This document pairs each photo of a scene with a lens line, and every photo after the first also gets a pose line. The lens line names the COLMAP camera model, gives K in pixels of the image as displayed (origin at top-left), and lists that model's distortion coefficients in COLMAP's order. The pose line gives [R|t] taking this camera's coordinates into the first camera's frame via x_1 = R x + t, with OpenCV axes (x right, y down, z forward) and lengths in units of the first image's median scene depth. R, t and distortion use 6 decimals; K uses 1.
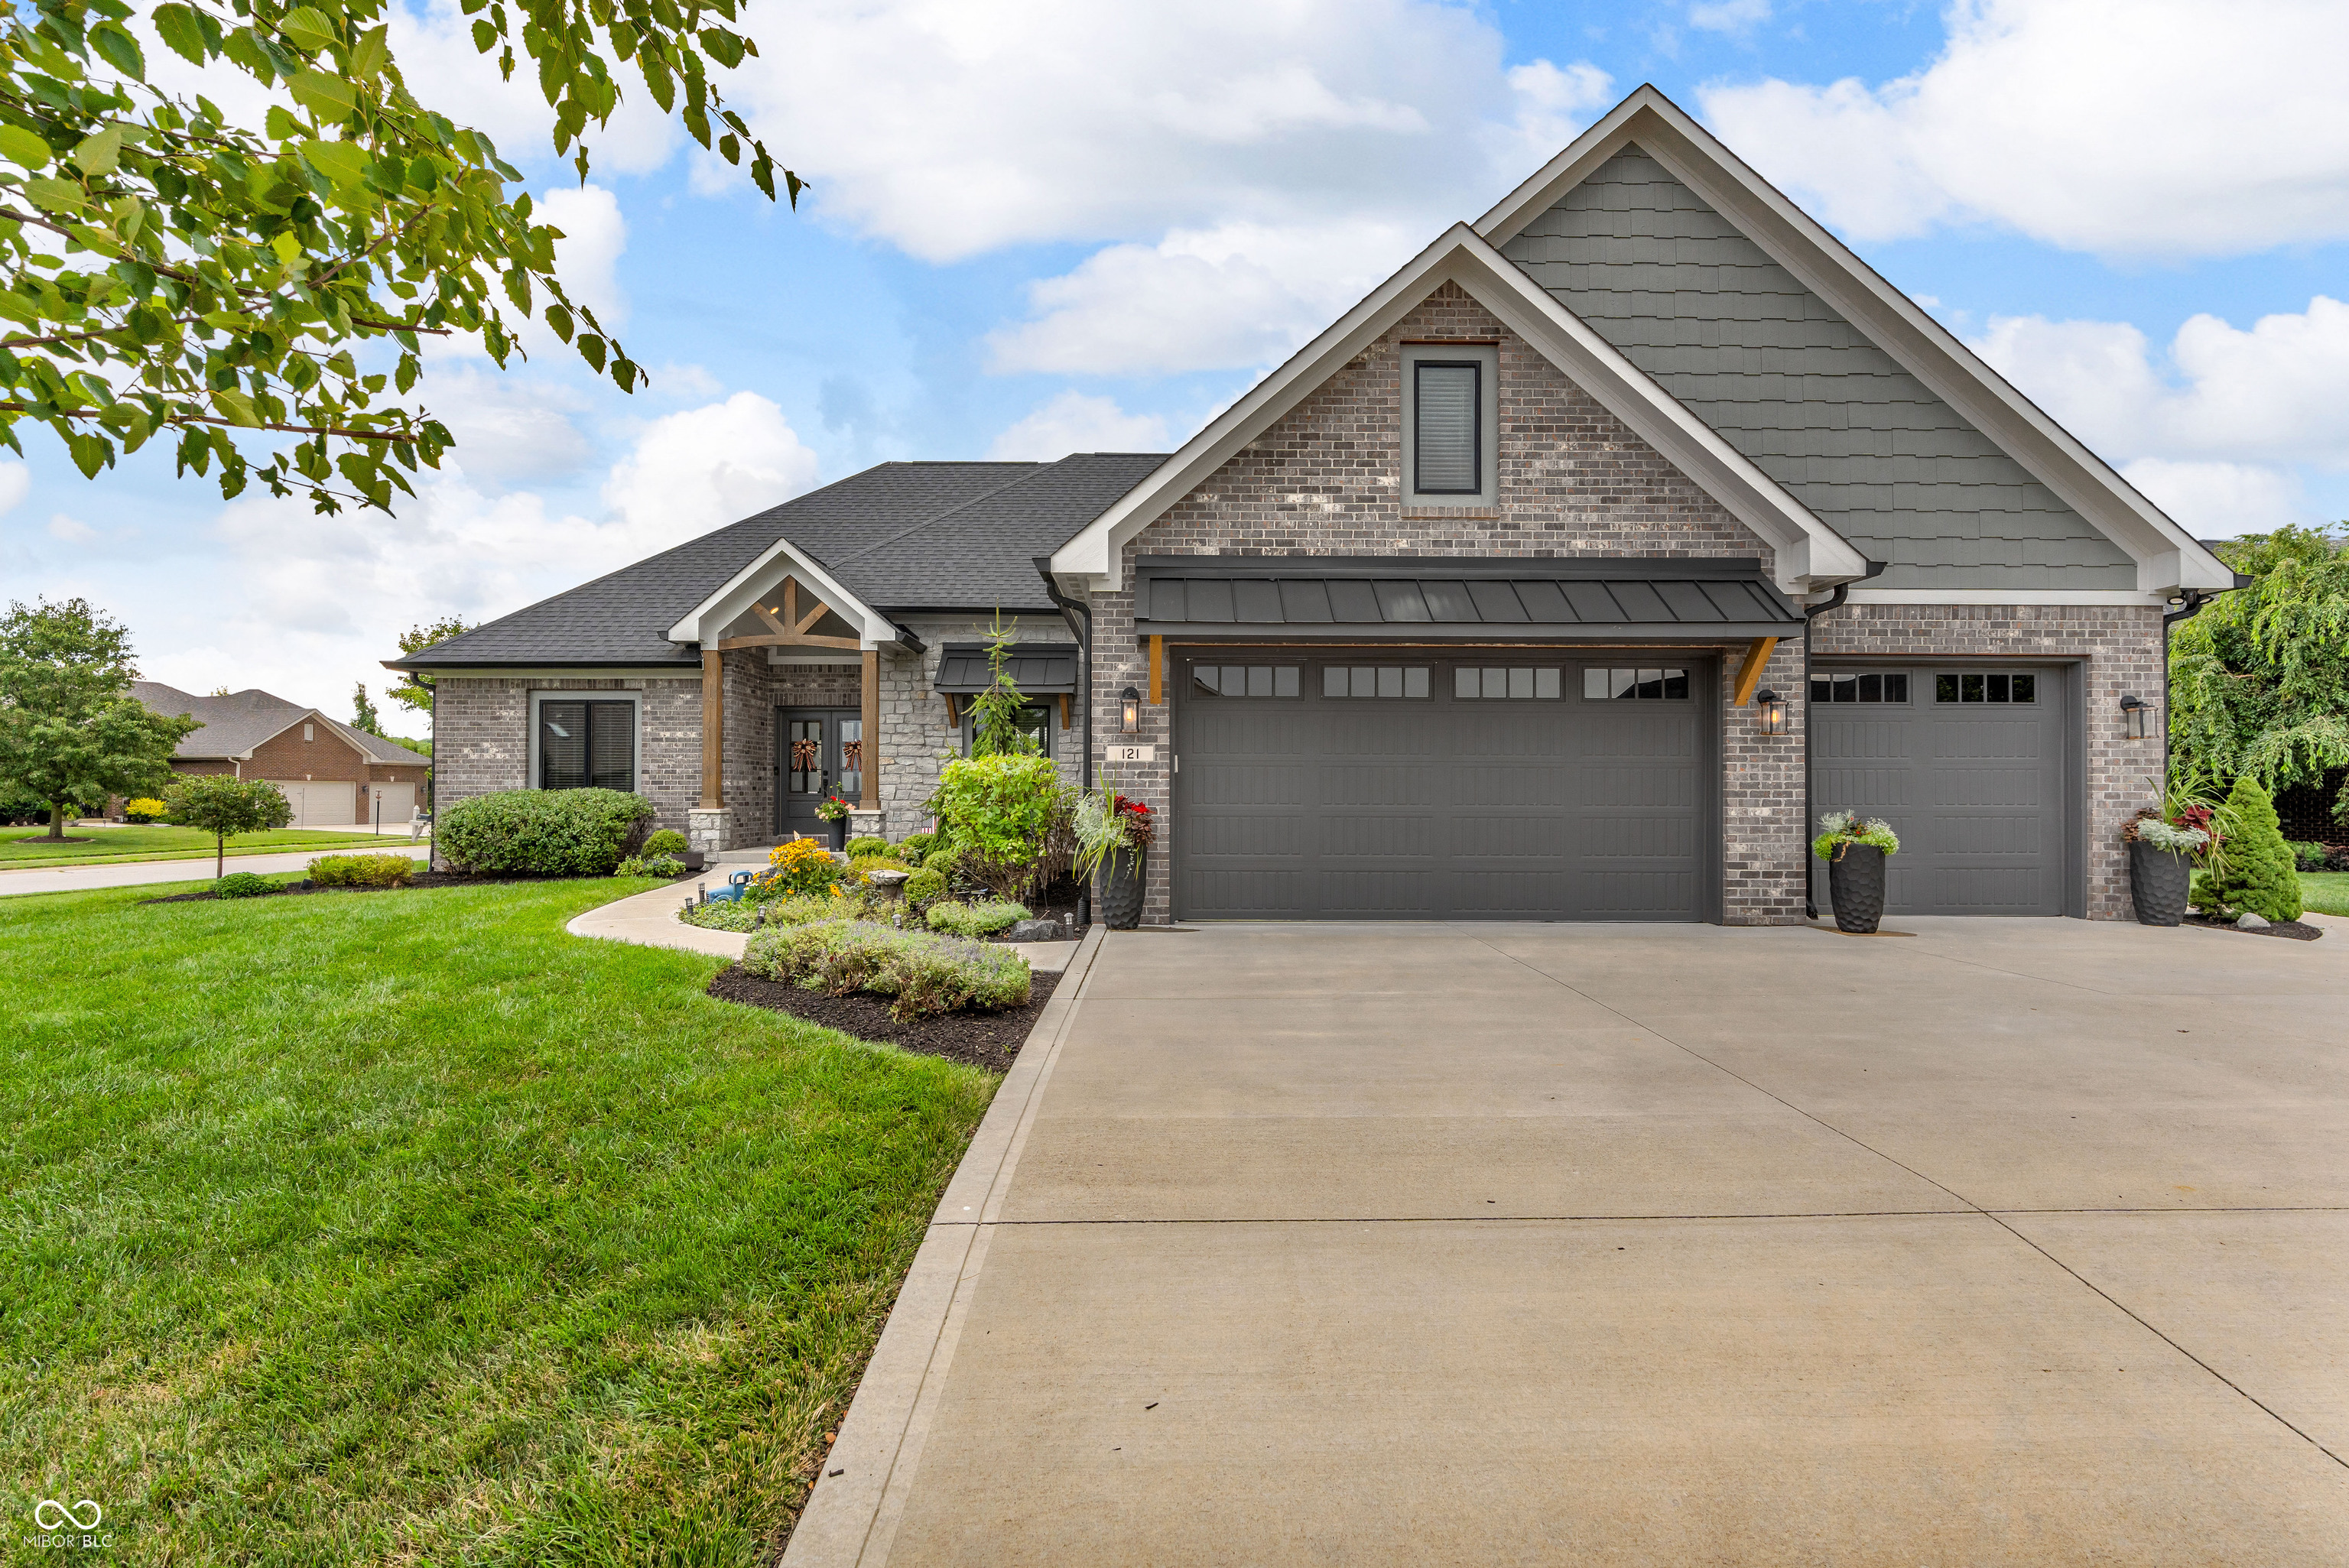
lens RADIAL K [[1071.0, 0, 1165.3], [0, 1071.0, 783.9], [0, 0, 1]] dist [-0.001262, 0.000231]
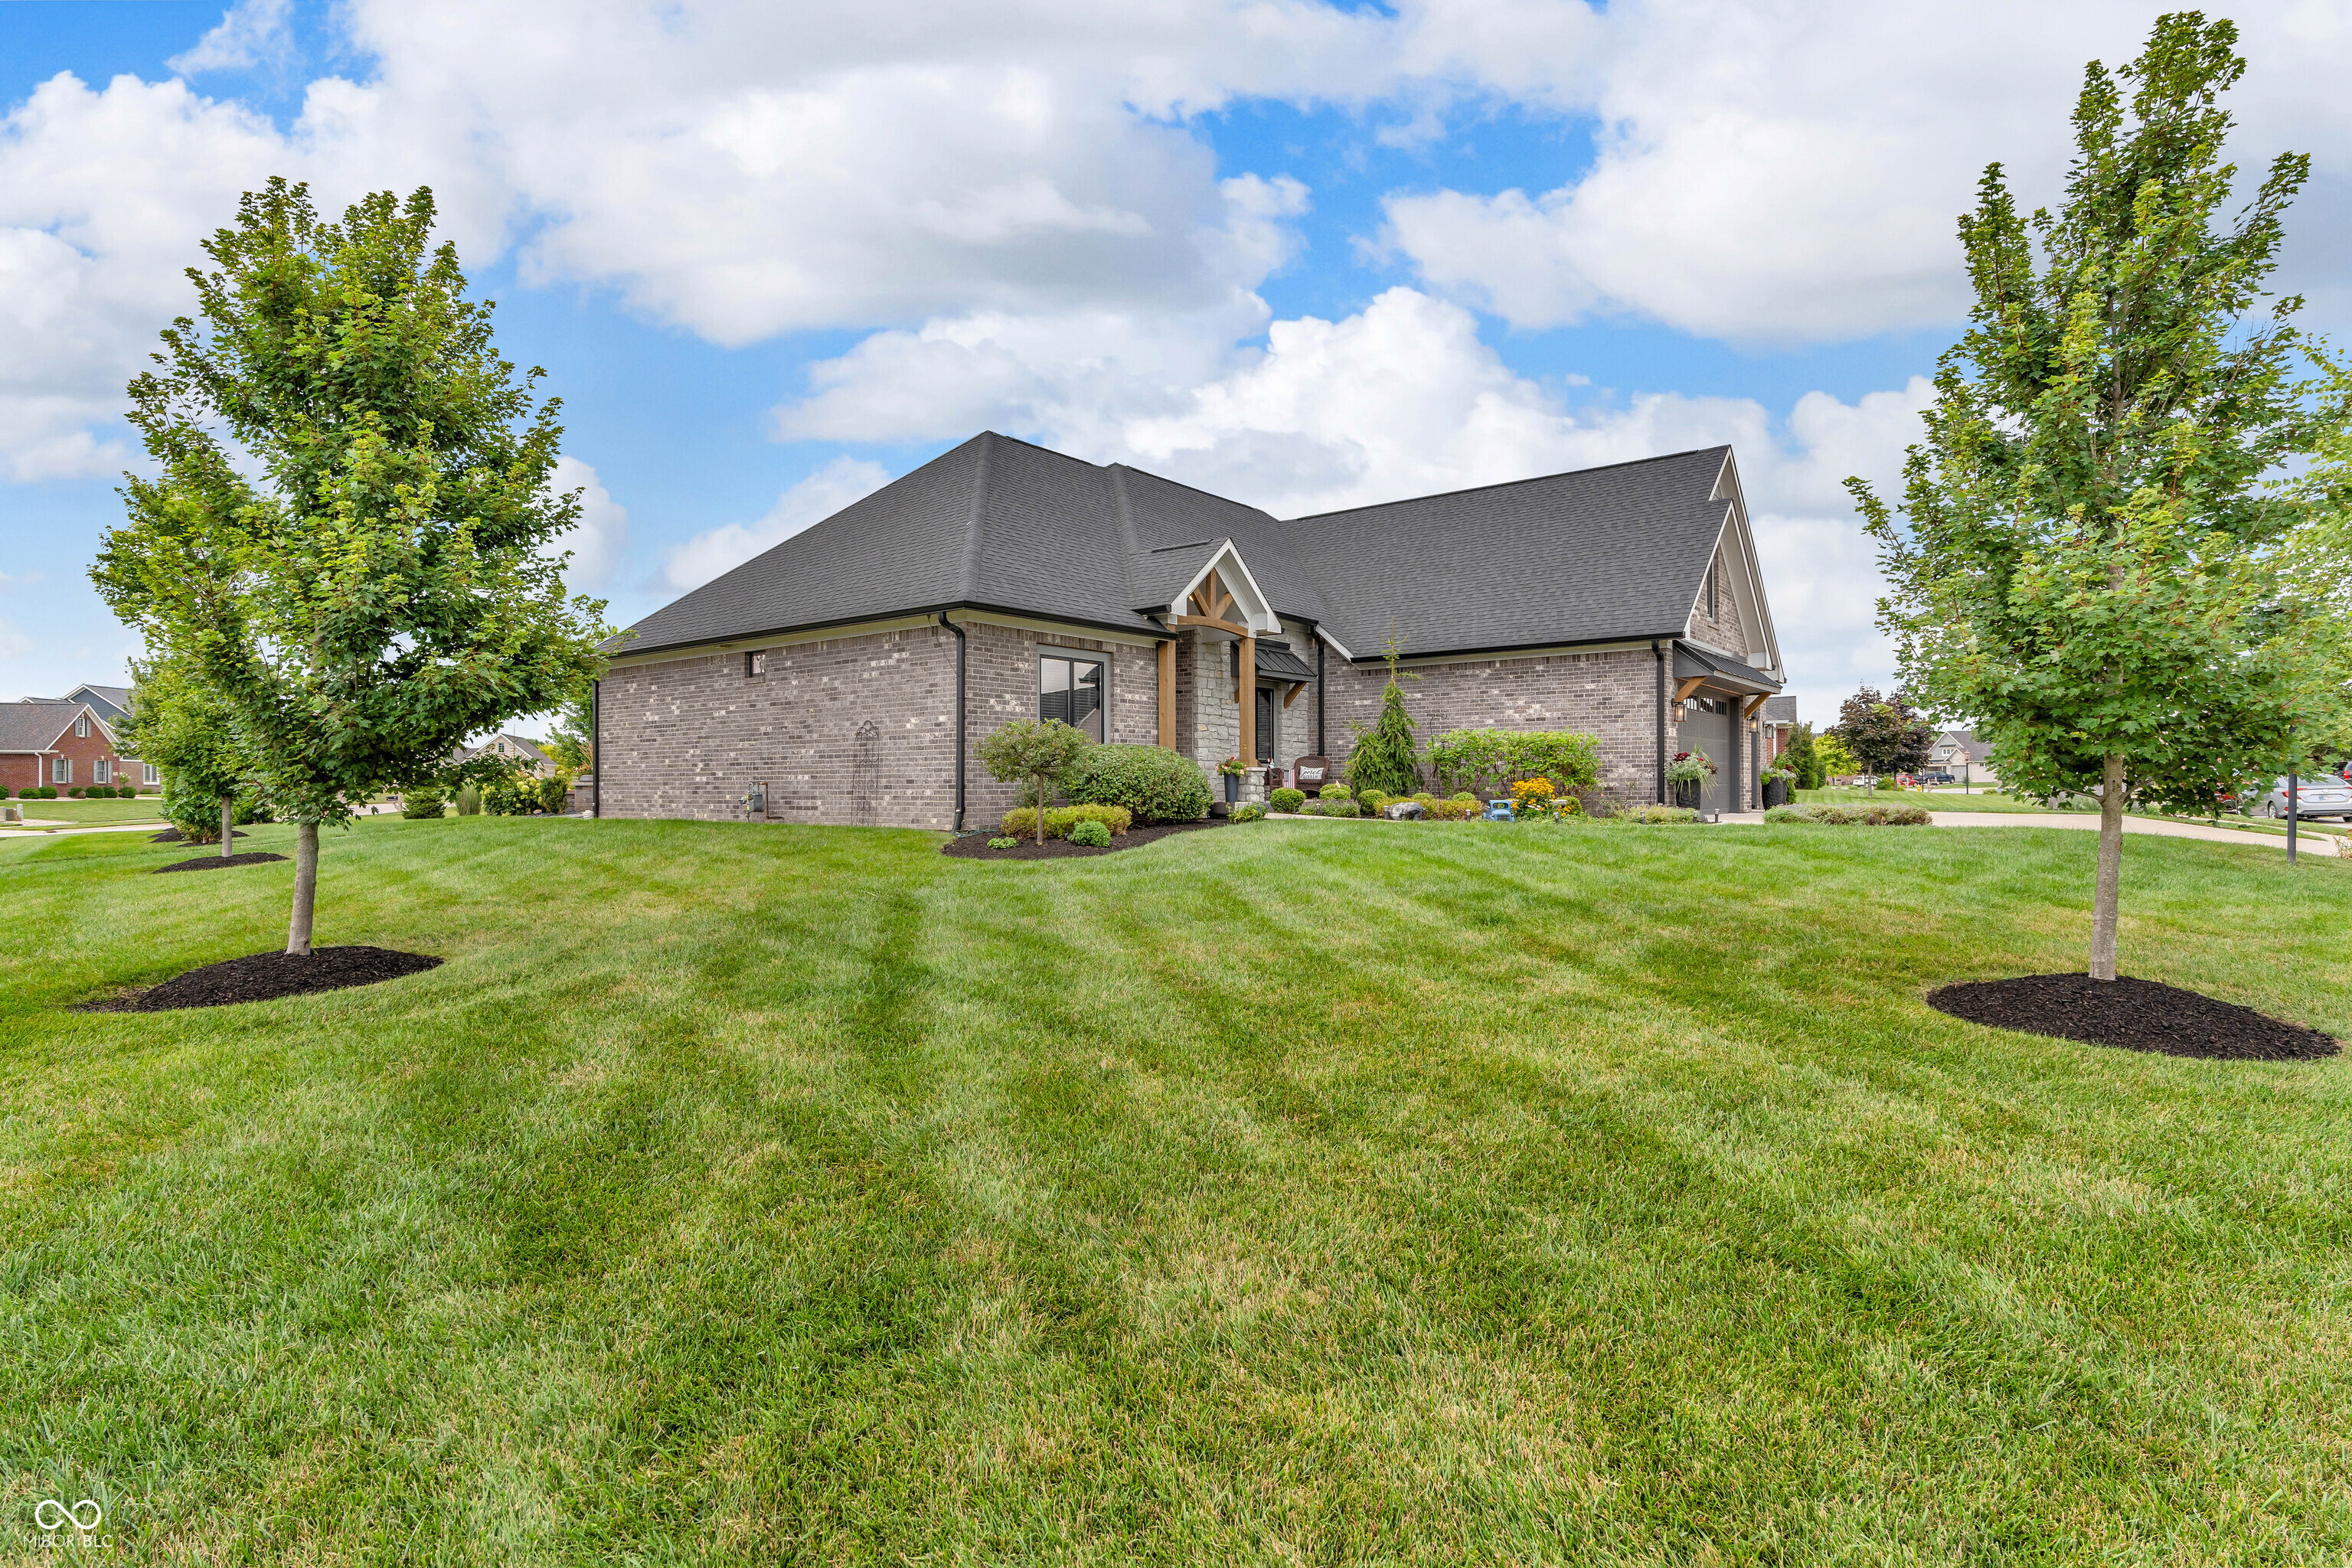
lens RADIAL K [[1215.2, 0, 1186.5], [0, 1215.2, 800.2], [0, 0, 1]] dist [-0.002307, 0.000400]
pose [[0.606067, -0.011907, 0.795324, -2.235103], [-0.003879, 0.999832, 0.017925, 0.057111], [-0.795404, -0.013948, 0.605919, 0.337516]]
